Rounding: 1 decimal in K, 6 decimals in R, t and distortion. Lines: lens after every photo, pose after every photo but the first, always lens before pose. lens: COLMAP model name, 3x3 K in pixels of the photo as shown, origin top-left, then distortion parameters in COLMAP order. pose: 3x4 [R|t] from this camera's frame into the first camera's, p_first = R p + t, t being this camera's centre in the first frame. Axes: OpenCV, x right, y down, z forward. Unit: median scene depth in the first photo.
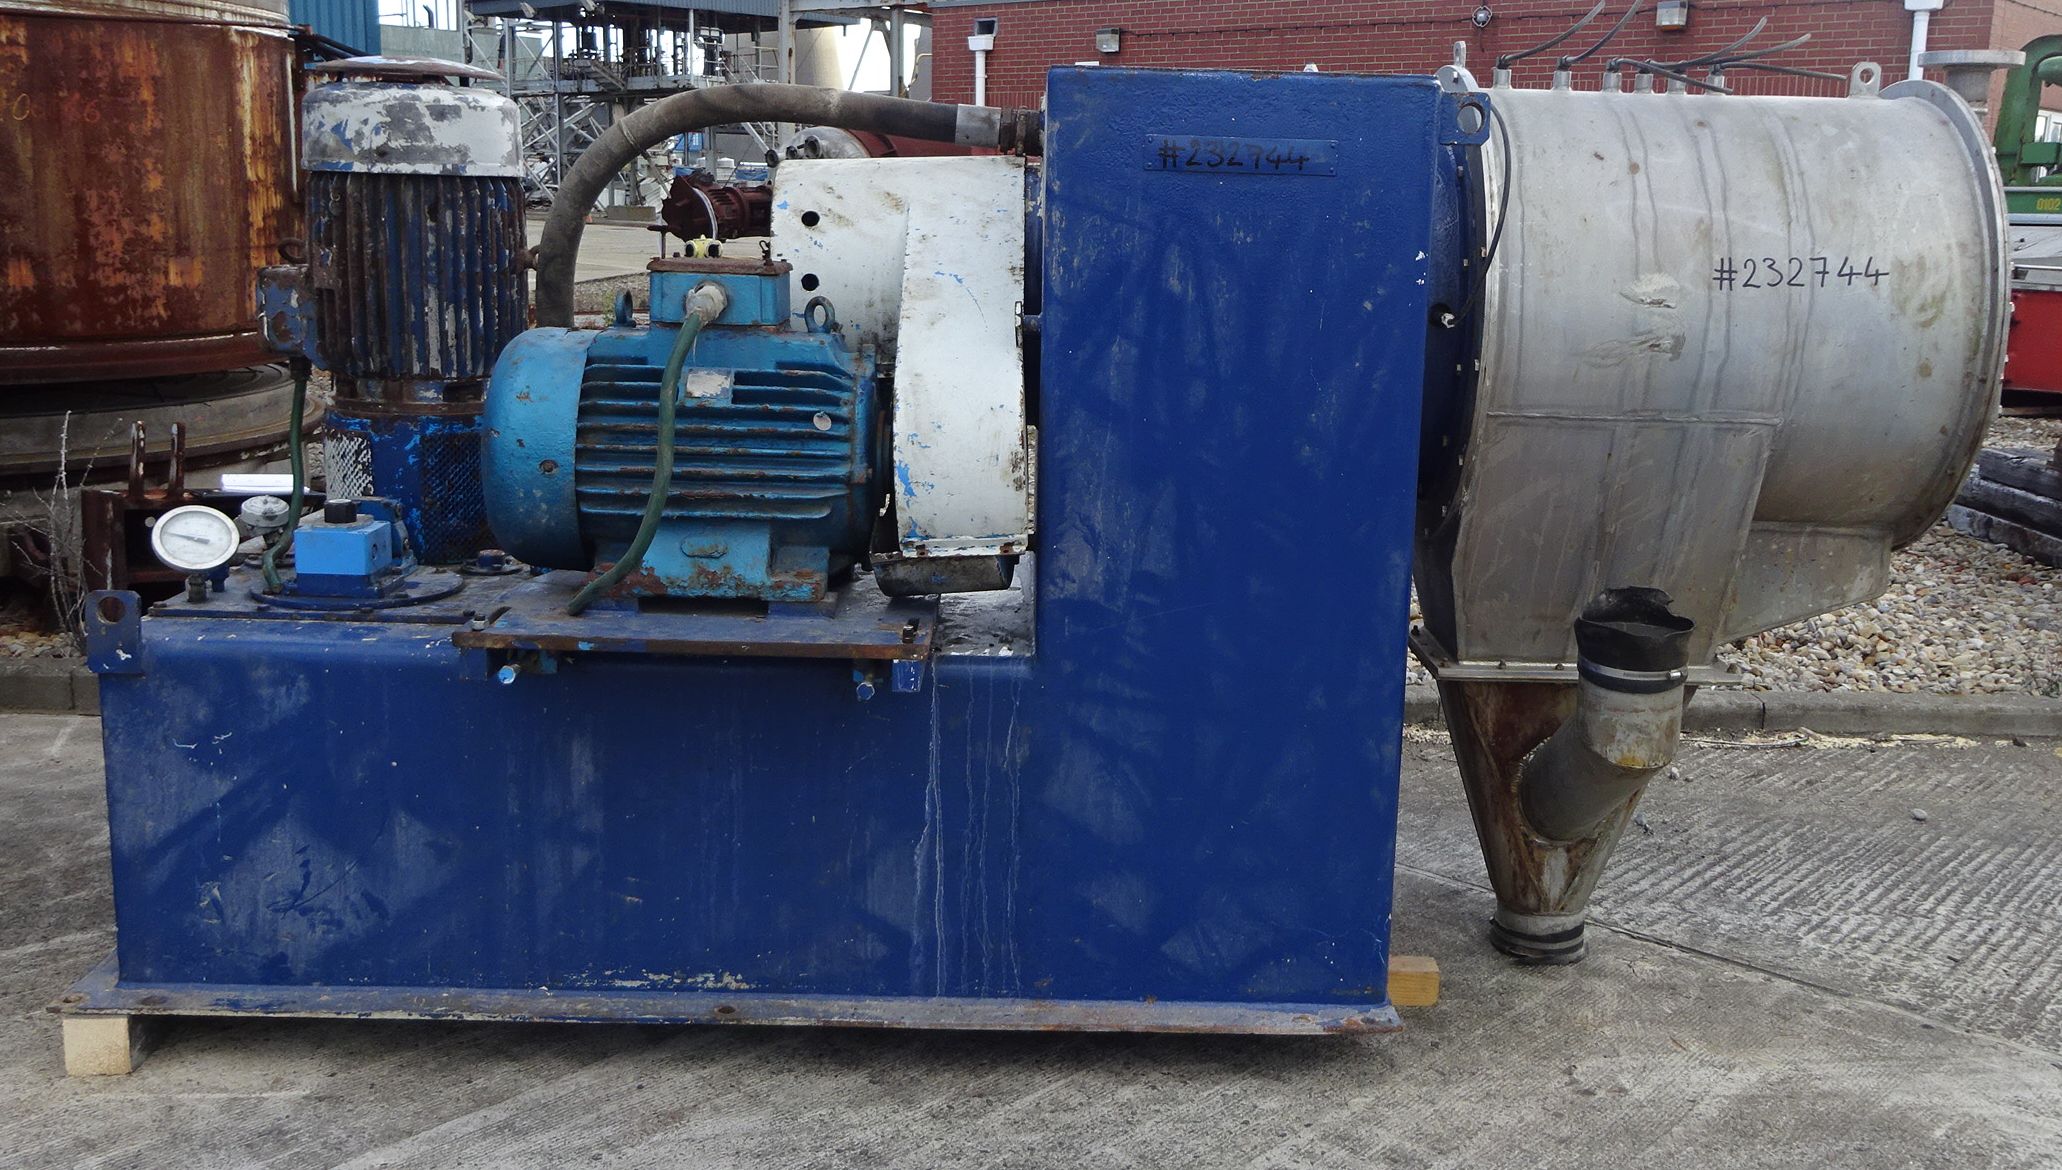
lens RADIAL K [[2015.9, 0, 1031.0], [0, 2015.9, 585.0], [0, 0, 1]] dist [-0.062934, 0.116542]
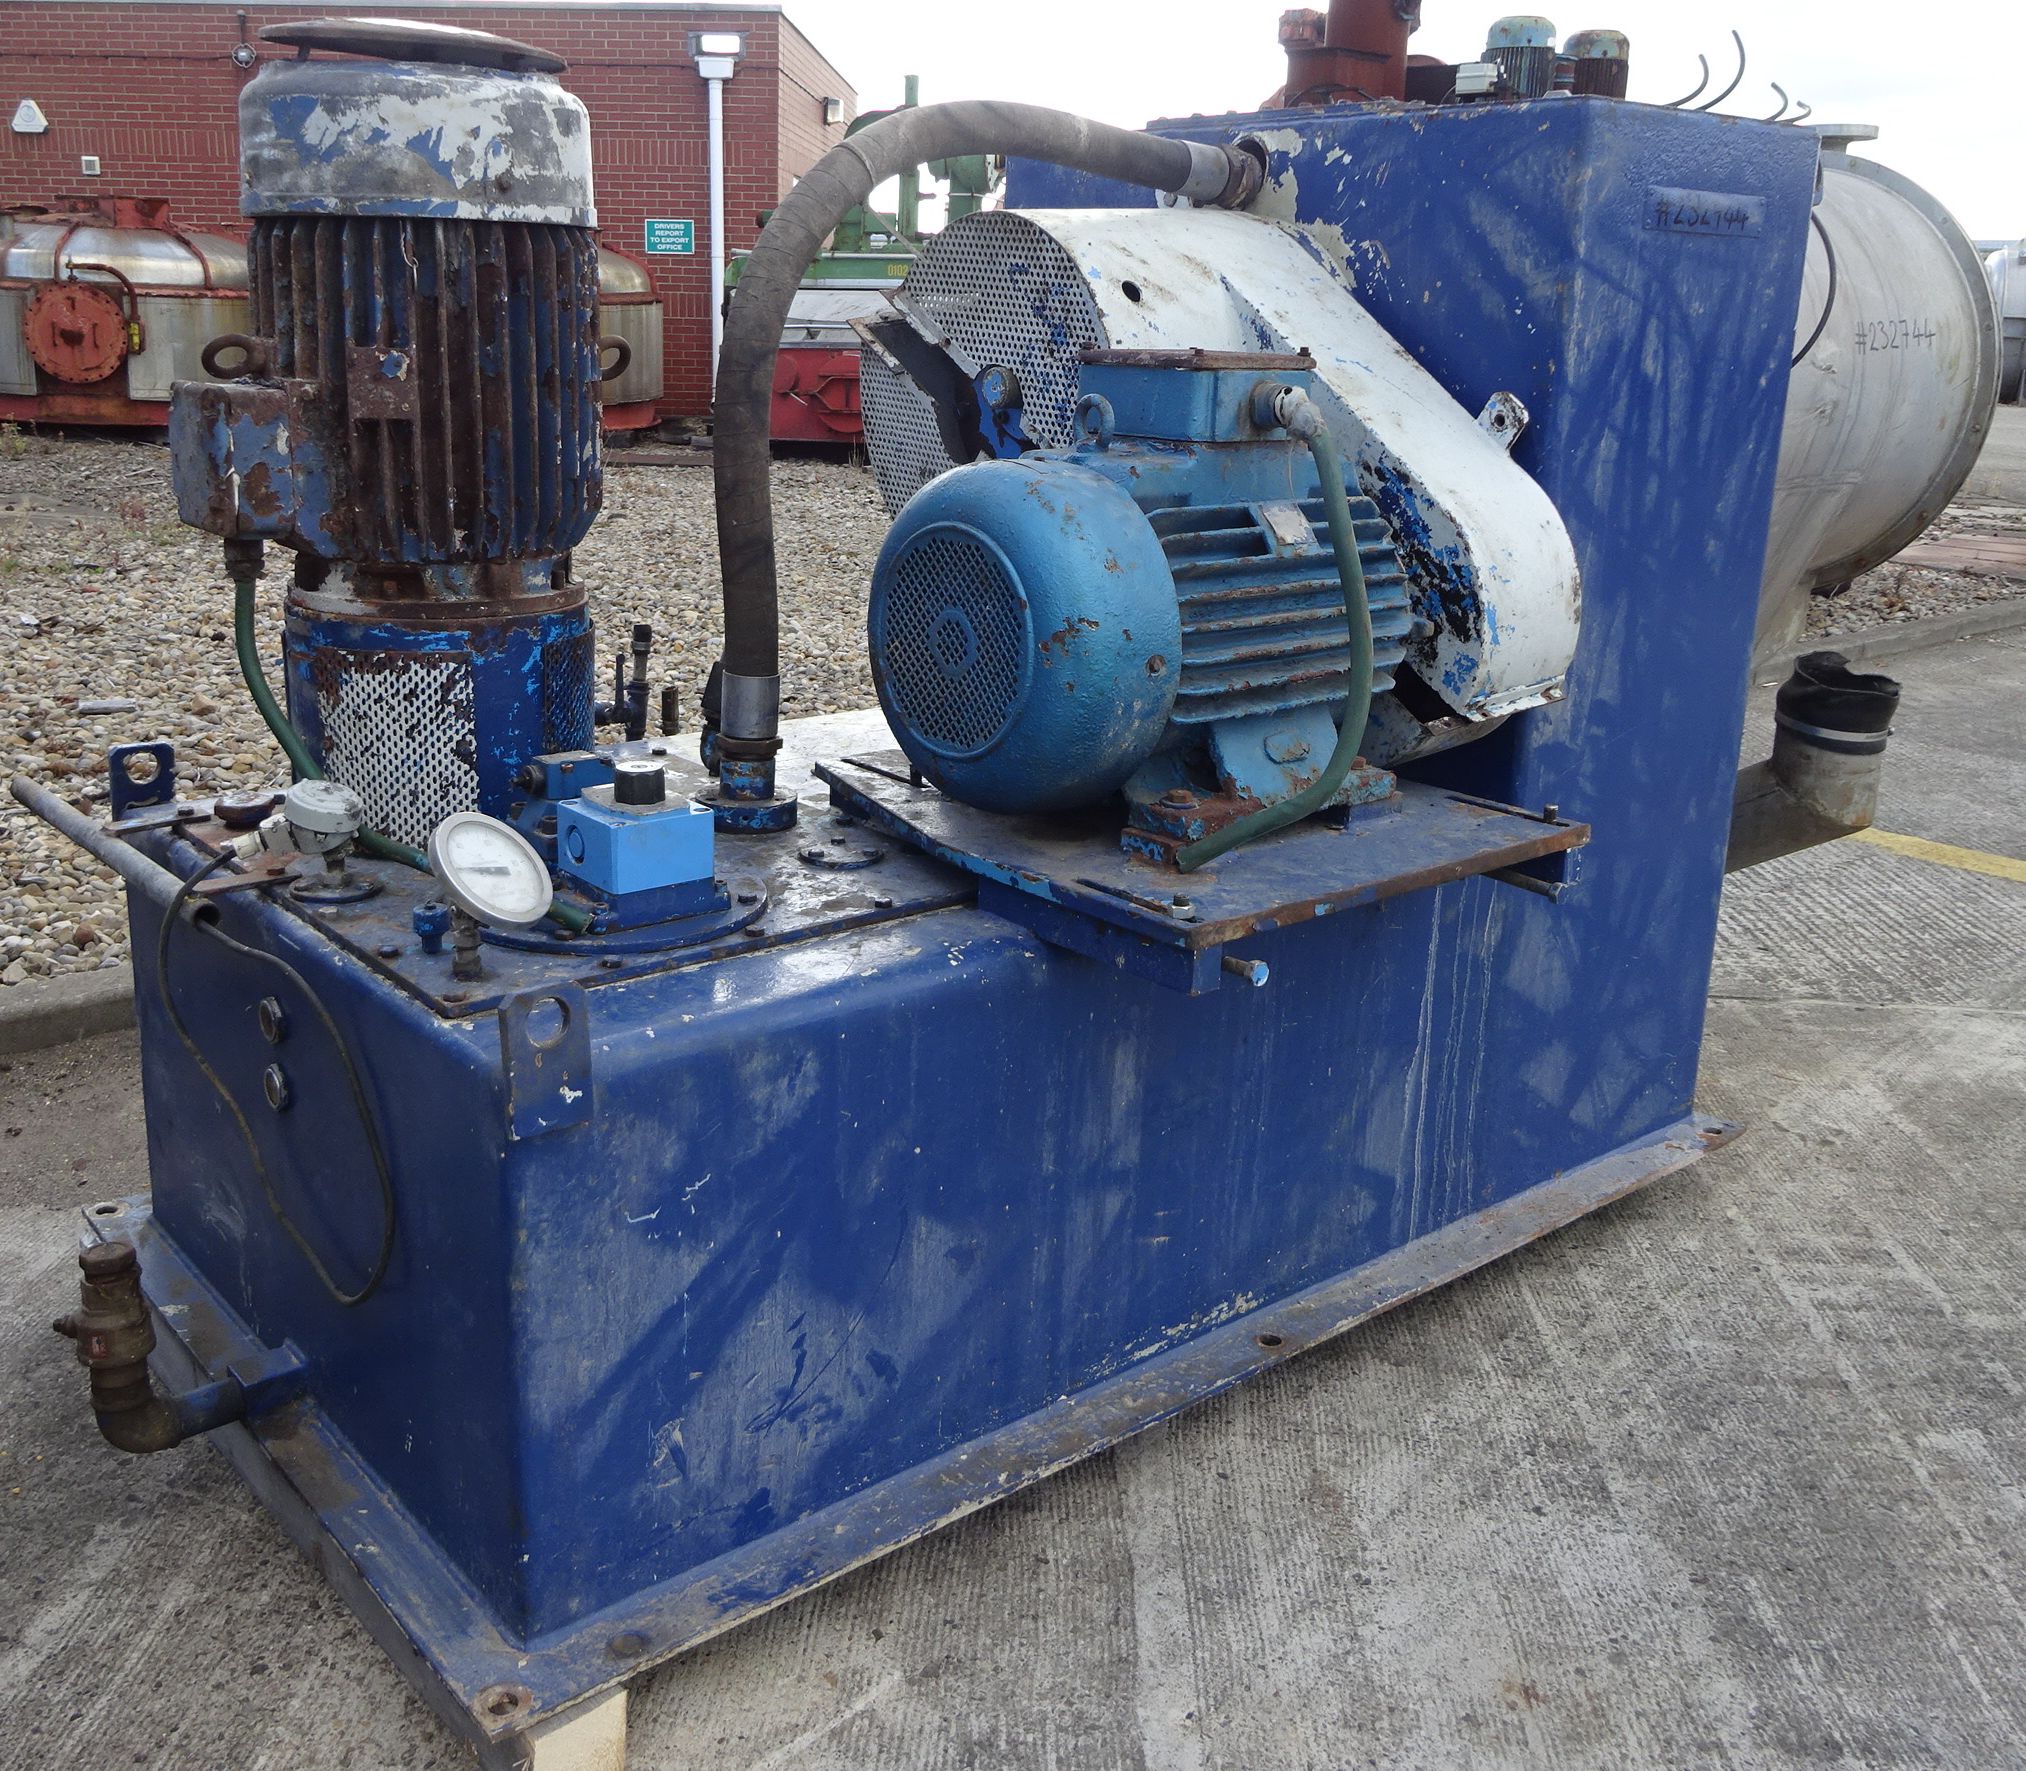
lens RADIAL K [[1994.4, 0, 1010.7], [0, 1994.4, 845.6], [0, 0, 1]] dist [-0.057659, 0.097942]
pose [[0.777333, -0.179487, 0.602941, -0.655702], [0.122444, 0.983272, 0.134847, -0.089861], [-0.617058, -0.030995, 0.786307, 0.469705]]
